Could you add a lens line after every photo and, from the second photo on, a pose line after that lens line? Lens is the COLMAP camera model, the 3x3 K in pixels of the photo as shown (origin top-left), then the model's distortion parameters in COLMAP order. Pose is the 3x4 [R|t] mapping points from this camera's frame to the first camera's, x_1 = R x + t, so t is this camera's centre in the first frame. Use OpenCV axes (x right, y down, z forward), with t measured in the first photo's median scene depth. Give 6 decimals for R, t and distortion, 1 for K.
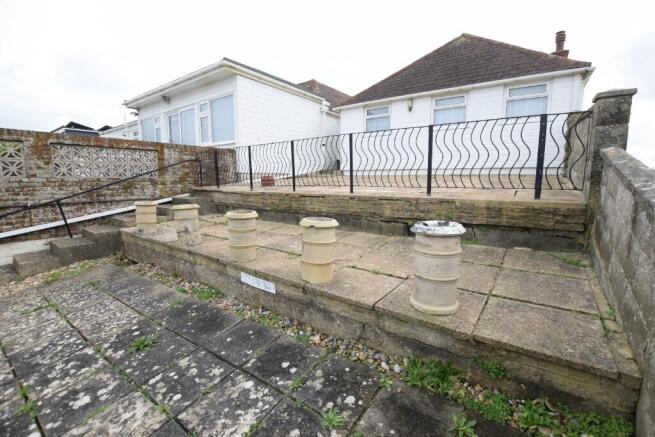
lens RADIAL K [[290.3, 0, 327.5], [0, 290.3, 218.5], [0, 0, 1]] dist [-0.022753, -0.000004]
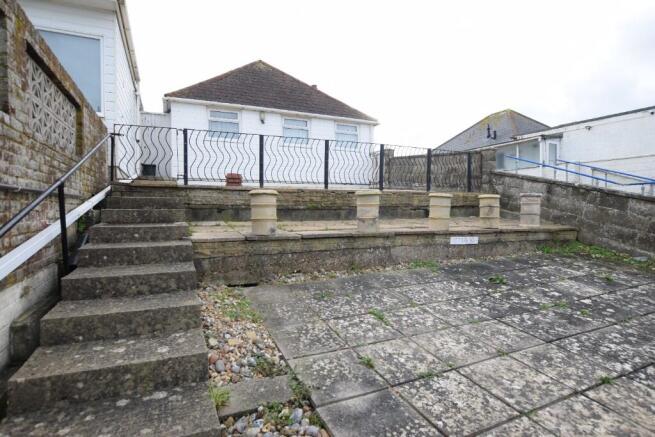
lens RADIAL K [[352.9, 0, 327.5], [0, 352.9, 218.5], [0, 0, 1]] dist [-0.002715, -0.000156]
pose [[0.479656, -0.027118, 0.877037, -1.002834], [0.115433, 0.992786, -0.032434, 0.041974], [-0.869831, 0.116796, 0.479326, 0.344789]]
